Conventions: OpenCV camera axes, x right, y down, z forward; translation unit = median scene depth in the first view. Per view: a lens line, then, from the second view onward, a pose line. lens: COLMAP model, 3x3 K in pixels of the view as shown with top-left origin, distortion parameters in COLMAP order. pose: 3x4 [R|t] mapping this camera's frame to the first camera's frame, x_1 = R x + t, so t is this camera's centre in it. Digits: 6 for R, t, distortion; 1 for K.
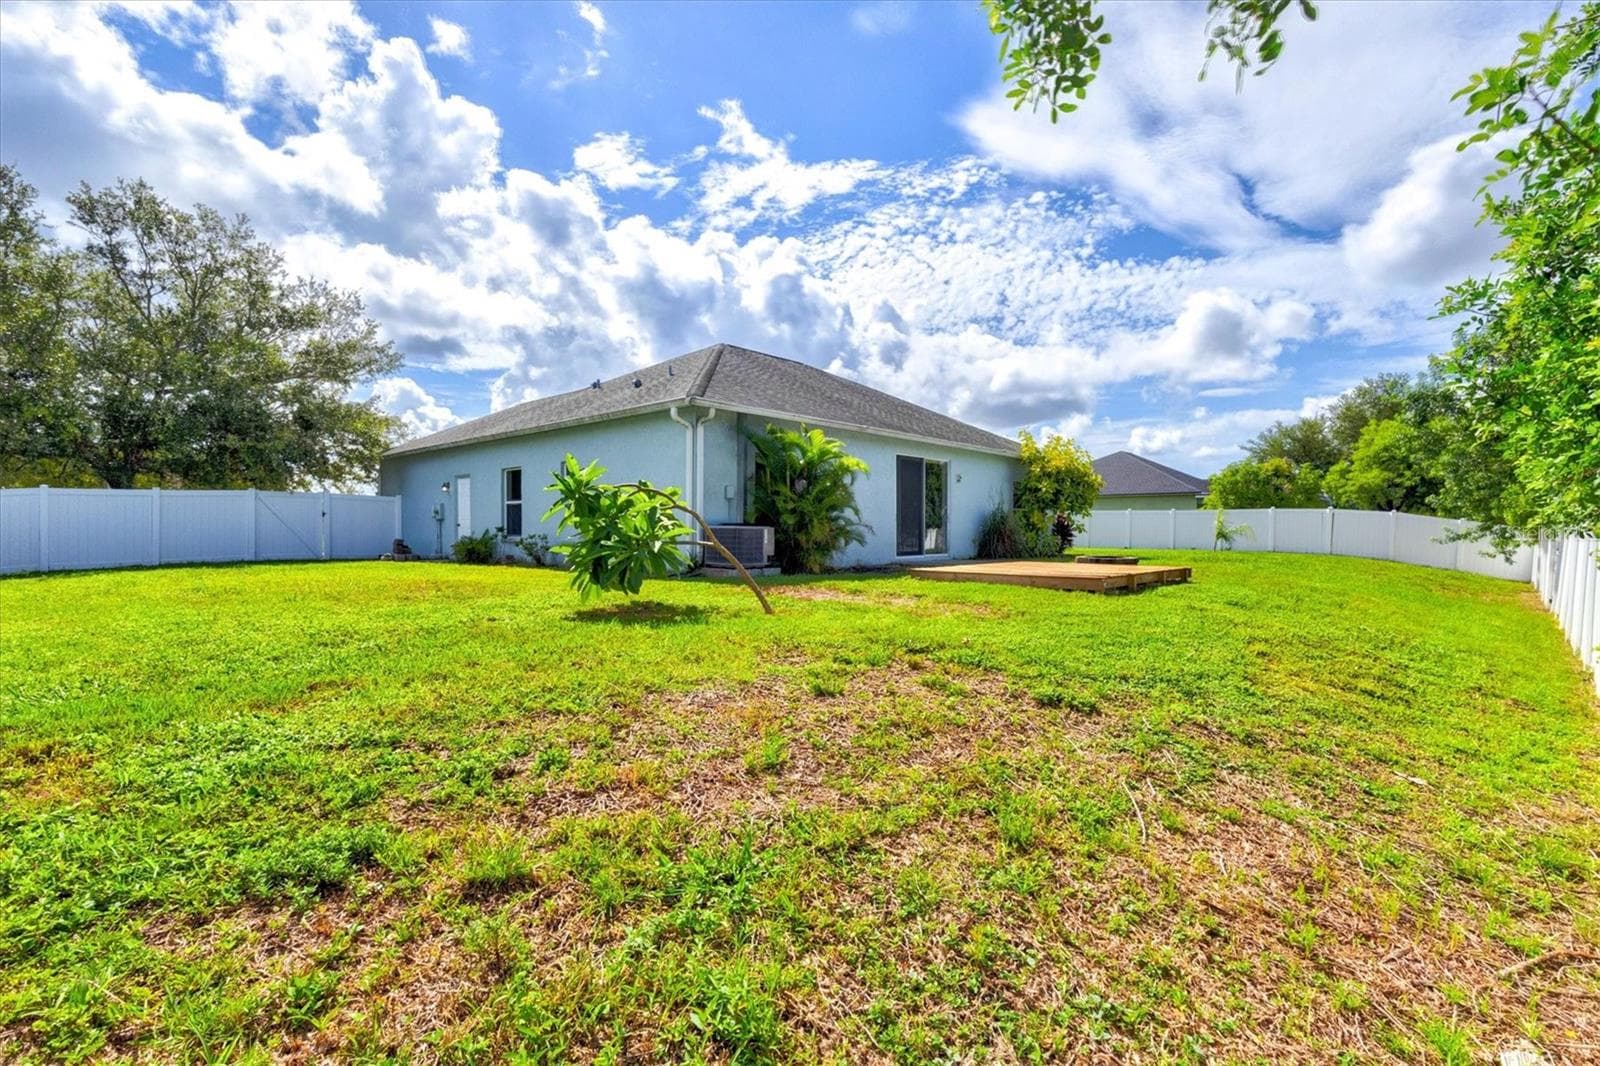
lens RADIAL K [[741.3, 0, 793.1], [0, 741.3, 541.5], [0, 0, 1]] dist [0.014461, 0.000748]
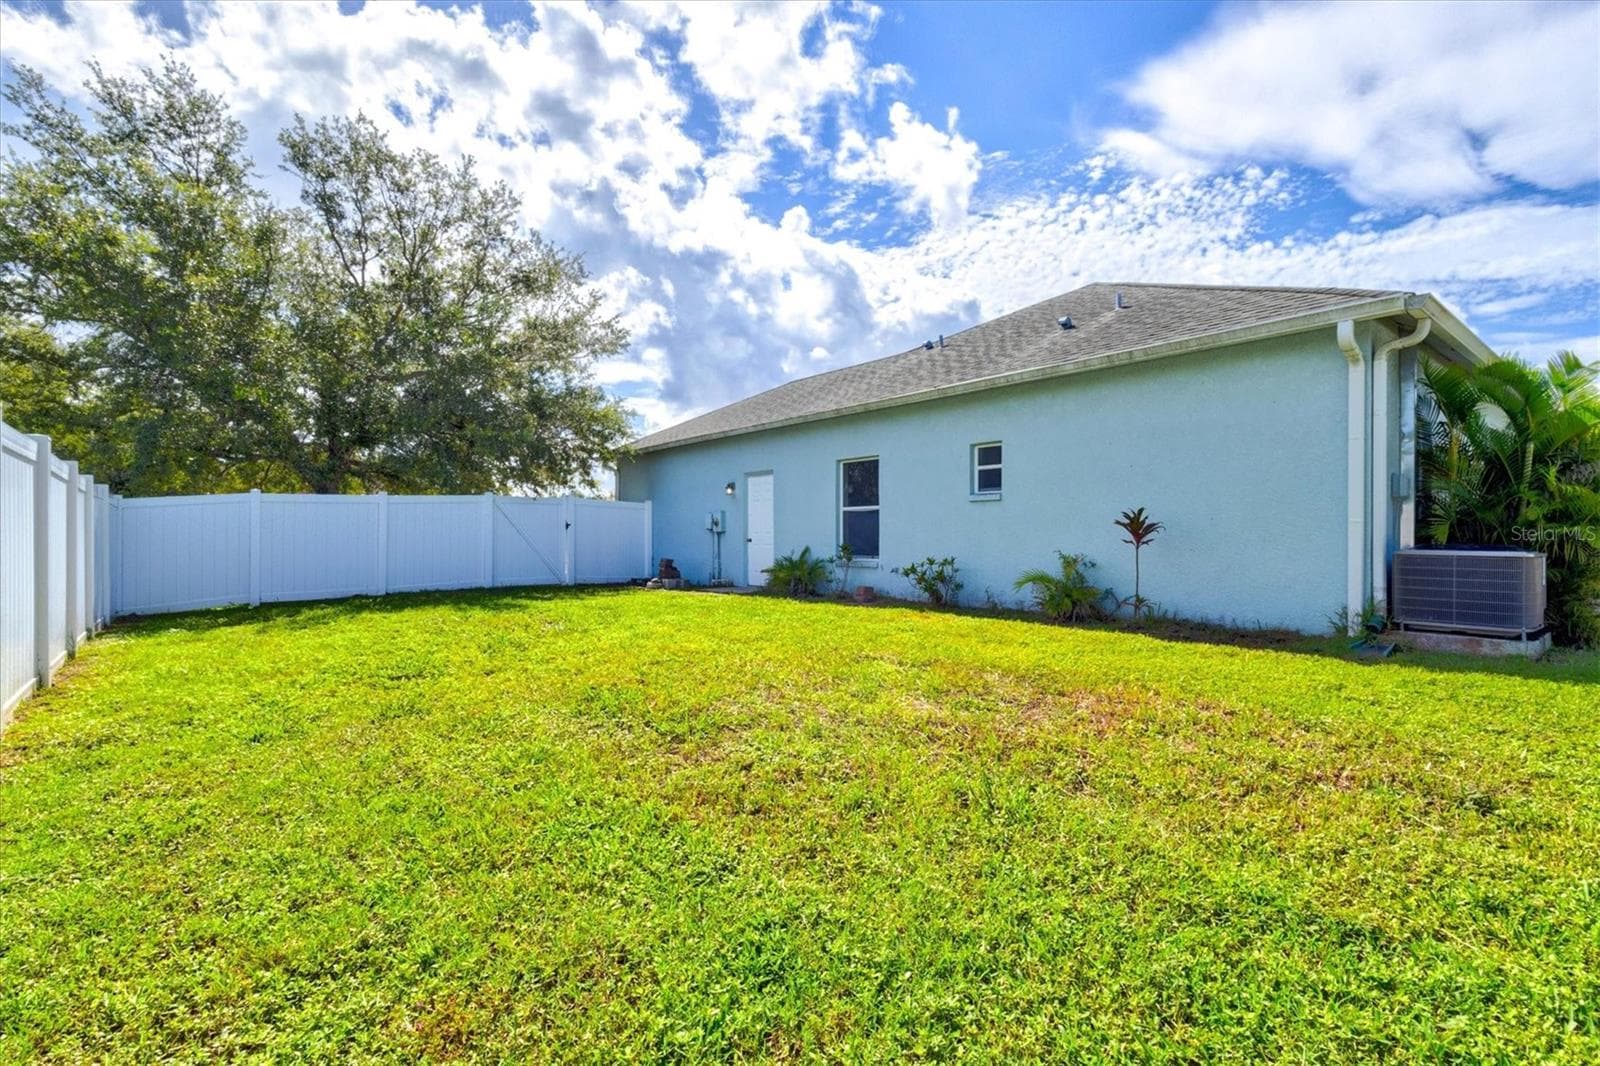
lens RADIAL K [[741.3, 0, 805.6], [0, 741.3, 530.0], [0, 0, 1]] dist [0.014461, 0.000748]
pose [[0.991906, -0.004534, -0.126890, -0.278841], [0.001865, 0.999775, -0.021141, -0.015508], [0.126957, 0.020733, 0.991692, 0.260661]]
